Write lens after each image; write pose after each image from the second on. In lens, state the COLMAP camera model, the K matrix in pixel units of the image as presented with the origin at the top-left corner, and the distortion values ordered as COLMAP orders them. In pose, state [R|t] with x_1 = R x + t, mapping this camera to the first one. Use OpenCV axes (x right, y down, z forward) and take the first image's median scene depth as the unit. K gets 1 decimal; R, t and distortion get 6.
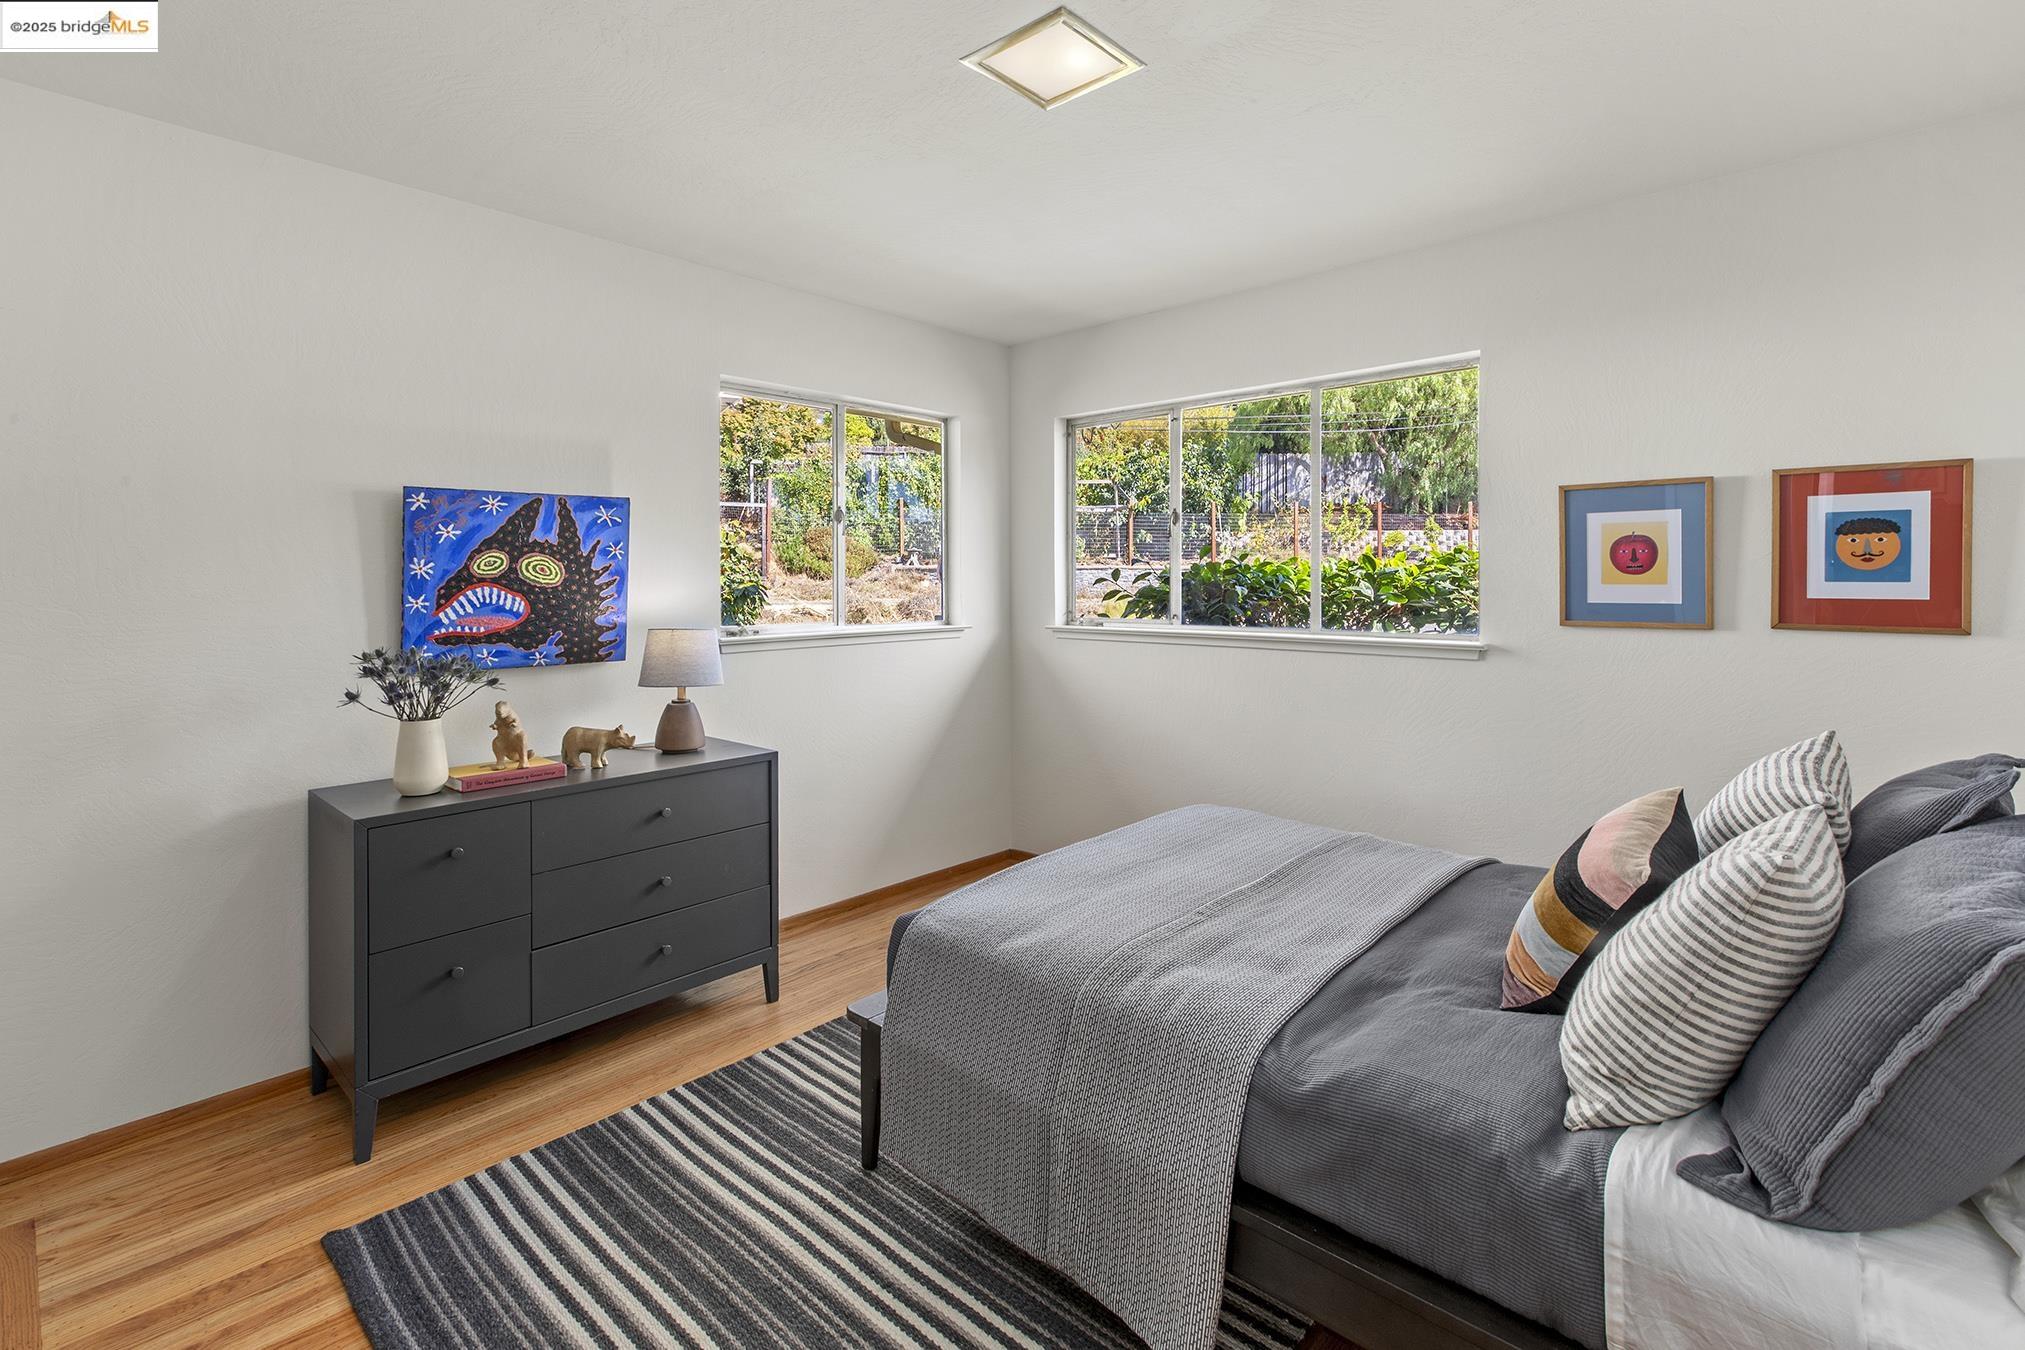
lens RADIAL K [[943.9, 0, 1012.0], [0, 943.9, 596.0], [0, 0, 1]] dist [0.003356, -0.001504]
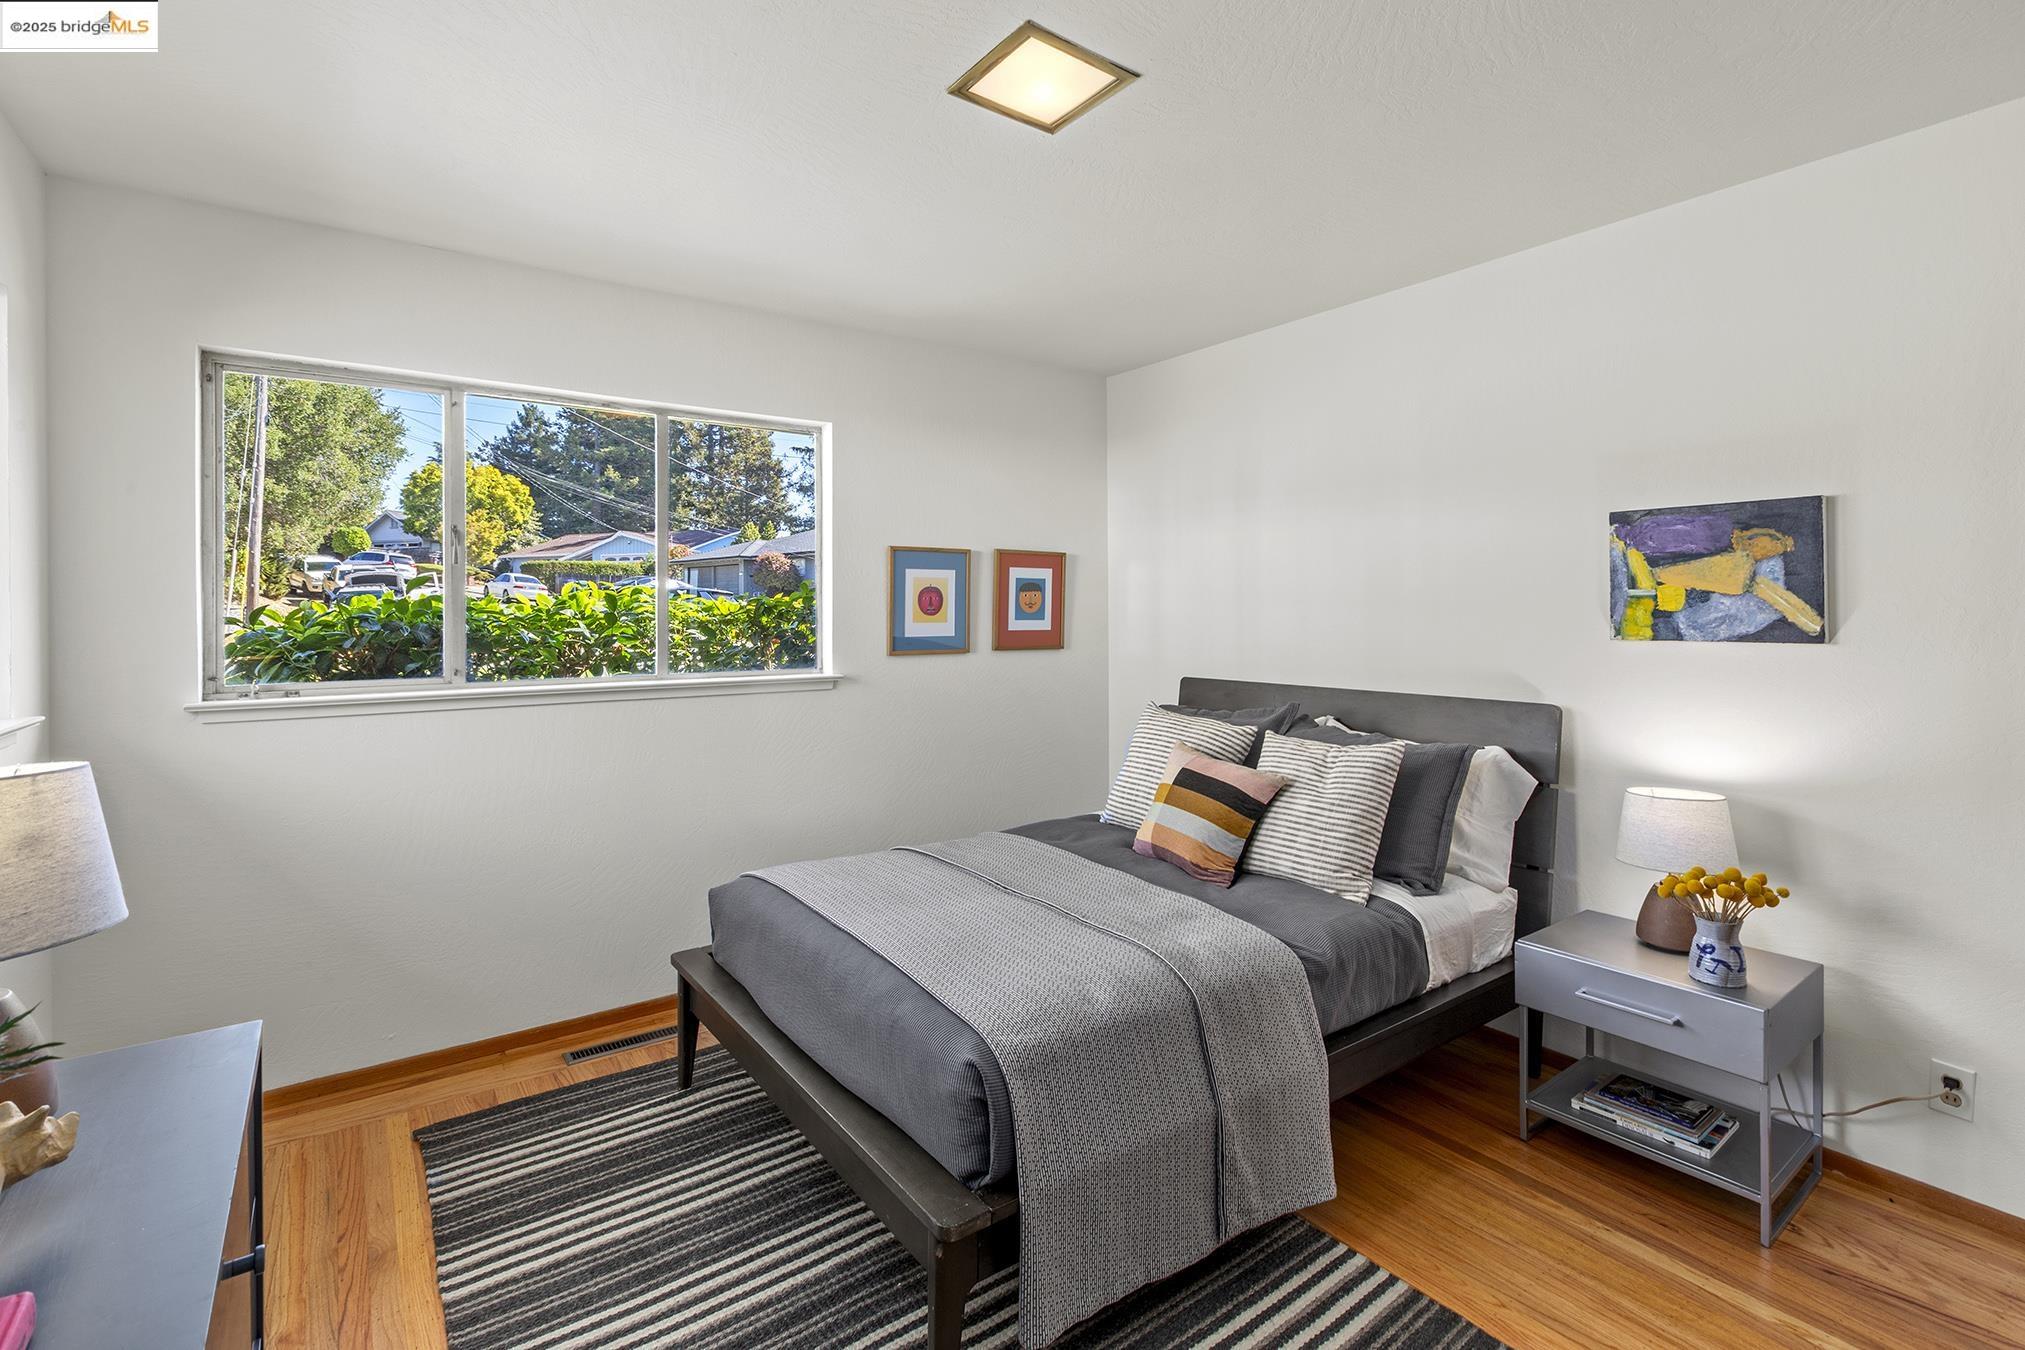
lens RADIAL K [[943.9, 0, 1027.1], [0, 943.9, 618.8], [0, 0, 1]] dist [0.003356, -0.001504]
pose [[0.190911, -0.002563, 0.981604, -0.689678], [0.021197, 0.999774, -0.001512, -0.013778], [-0.981378, 0.021096, 0.190923, 0.633905]]
